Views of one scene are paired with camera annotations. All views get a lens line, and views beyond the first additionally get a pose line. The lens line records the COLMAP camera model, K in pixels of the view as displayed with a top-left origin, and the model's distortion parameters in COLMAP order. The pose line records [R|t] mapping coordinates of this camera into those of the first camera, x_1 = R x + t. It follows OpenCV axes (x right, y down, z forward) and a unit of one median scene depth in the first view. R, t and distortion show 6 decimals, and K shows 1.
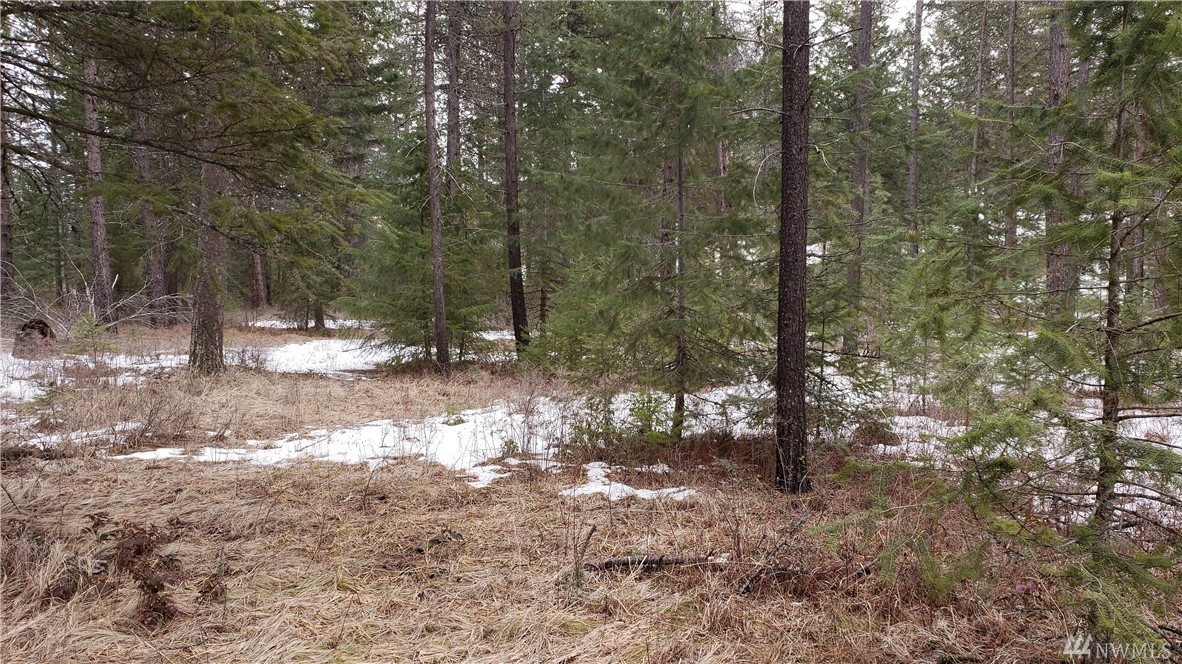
lens RADIAL K [[961.1, 0, 594.3], [0, 961.1, 338.4], [0, 0, 1]] dist [0.091554, -0.018113]
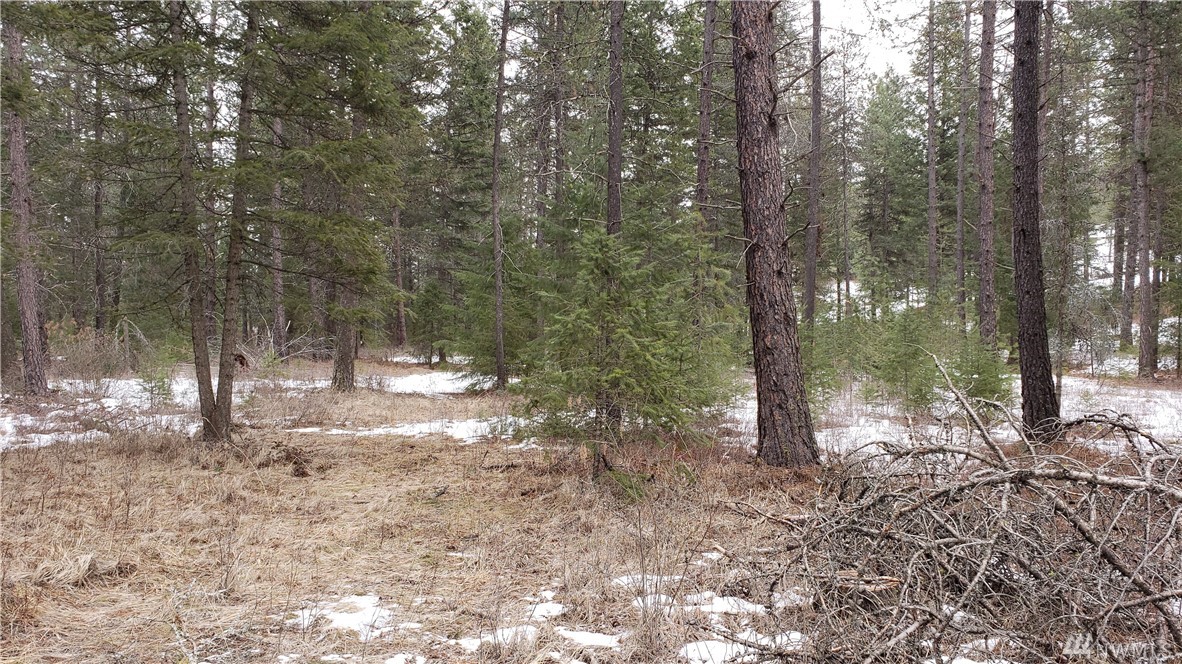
lens RADIAL K [[961.1, 0, 596.6], [0, 961.1, 329.2], [0, 0, 1]] dist [0.091554, -0.018113]
pose [[0.989396, 0.008324, -0.145006, 0.170545], [-0.015600, 0.998671, -0.049115, 0.006250], [0.144404, 0.050856, 0.988211, -0.350925]]
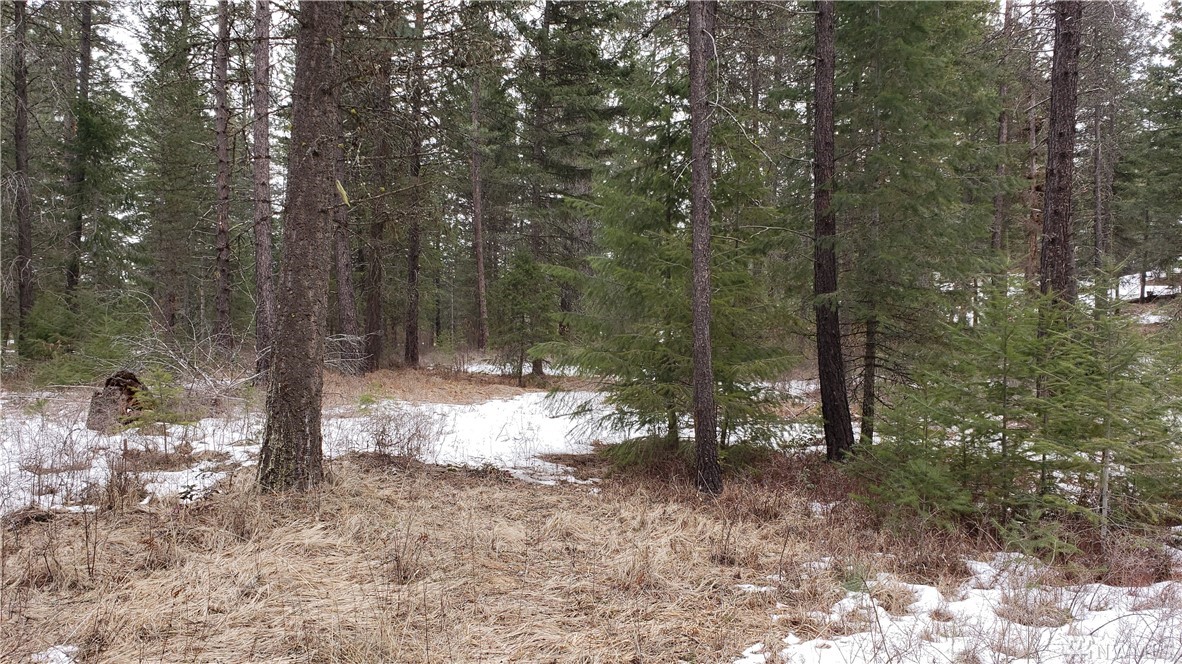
lens RADIAL K [[961.1, 0, 591.5], [0, 961.1, 336.1], [0, 0, 1]] dist [0.091554, -0.018113]
pose [[0.971325, 0.004840, -0.237706, -0.085487], [-0.015078, 0.999034, -0.041268, -0.022184], [0.237276, 0.043669, 0.970460, 0.420396]]
